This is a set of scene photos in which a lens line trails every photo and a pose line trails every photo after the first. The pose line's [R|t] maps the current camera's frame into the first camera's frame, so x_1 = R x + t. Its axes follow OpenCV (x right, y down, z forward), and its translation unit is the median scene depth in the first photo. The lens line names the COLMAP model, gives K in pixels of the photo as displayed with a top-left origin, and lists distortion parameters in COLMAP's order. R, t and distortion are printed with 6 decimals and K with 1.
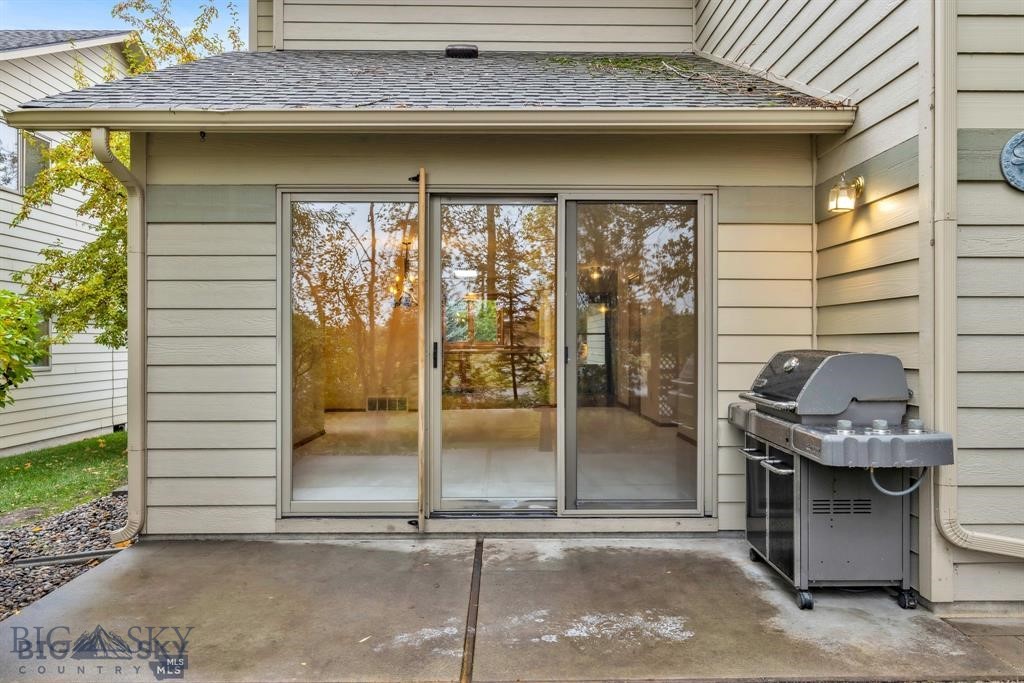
lens RADIAL K [[722.0, 0, 513.8], [0, 722.0, 336.8], [0, 0, 1]] dist [0.004568, -0.001821]
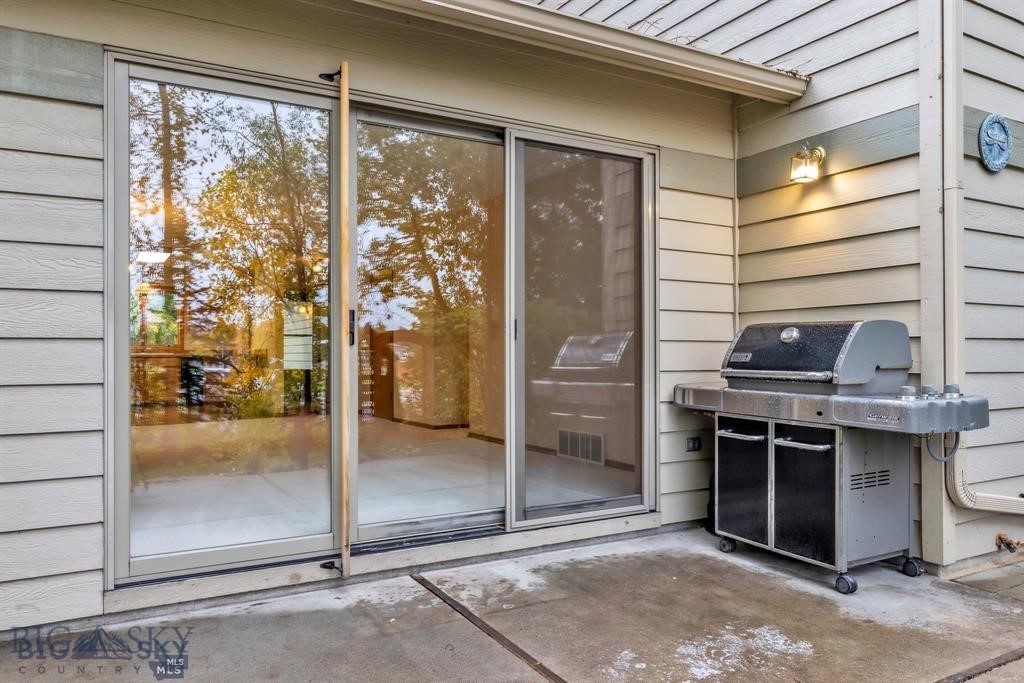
lens RADIAL K [[722.0, 0, 512.5], [0, 722.0, 348.7], [0, 0, 1]] dist [0.004568, -0.001821]
pose [[0.876488, 0.000916, 0.481422, -0.336311], [0.000596, 0.999995, -0.002987, 0.051494], [-0.481422, 0.002905, 0.876484, 0.312558]]
